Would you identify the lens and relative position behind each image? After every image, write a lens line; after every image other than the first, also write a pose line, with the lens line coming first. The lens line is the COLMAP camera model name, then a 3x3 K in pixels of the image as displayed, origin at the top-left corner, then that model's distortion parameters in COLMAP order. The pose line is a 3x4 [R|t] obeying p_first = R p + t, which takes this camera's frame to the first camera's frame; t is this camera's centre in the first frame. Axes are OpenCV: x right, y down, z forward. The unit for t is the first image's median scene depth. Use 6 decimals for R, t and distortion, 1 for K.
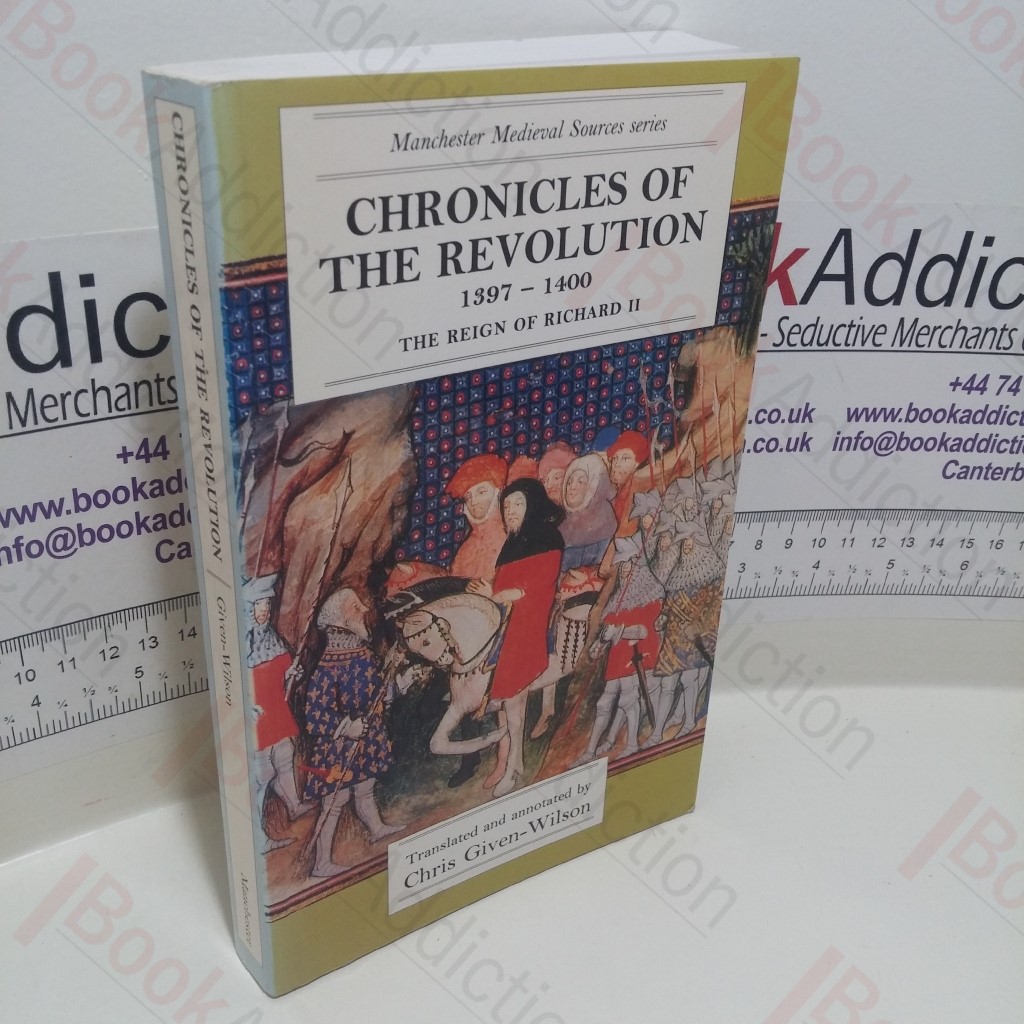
lens RADIAL K [[1210.3, 0, 524.4], [0, 1210.3, 534.2], [0, 0, 1]] dist [0.045866, 0.000000]
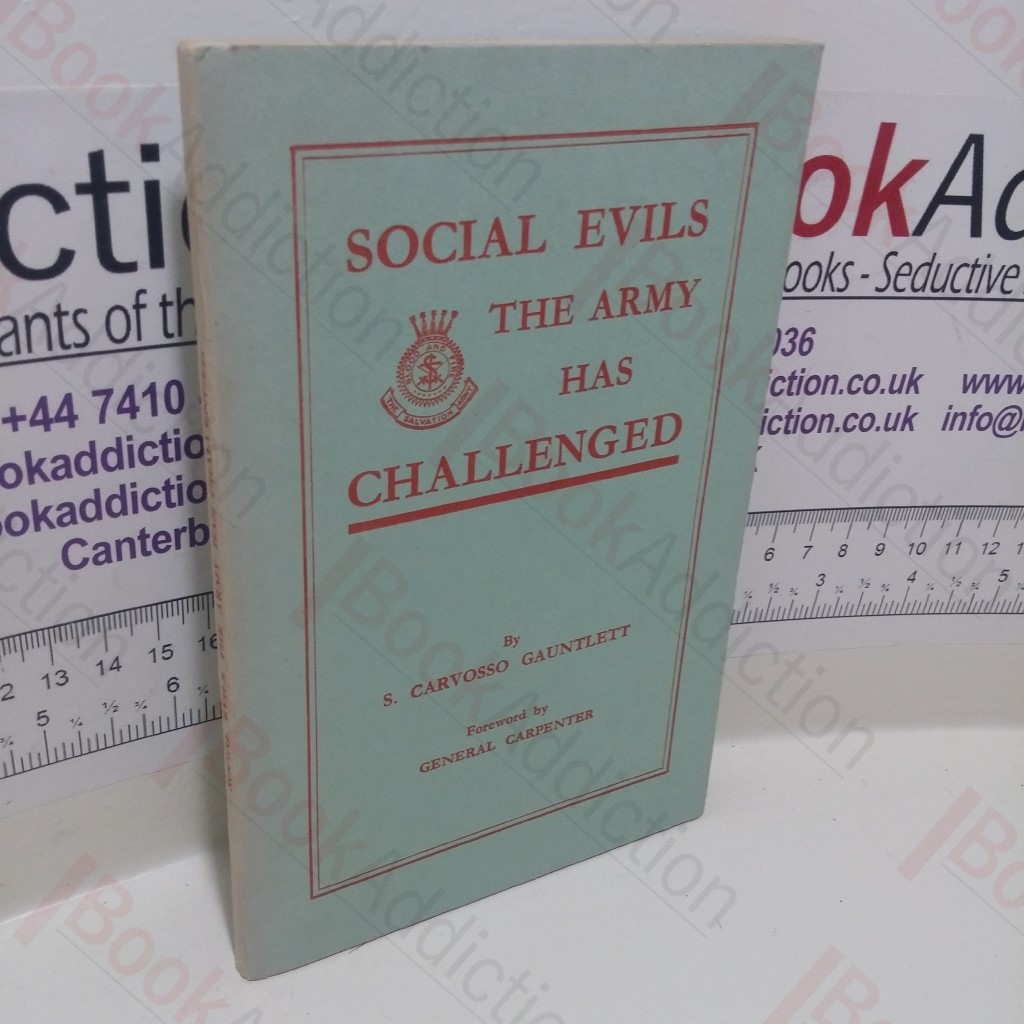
lens RADIAL K [[1210.3, 0, 515.4], [0, 1210.3, 529.1], [0, 0, 1]] dist [0.045866, 0.000000]
pose [[0.999946, -0.000291, 0.010407, -0.032356], [0.000520, 0.999759, -0.021957, 0.013221], [-0.010398, 0.021961, 0.999705, 0.228627]]
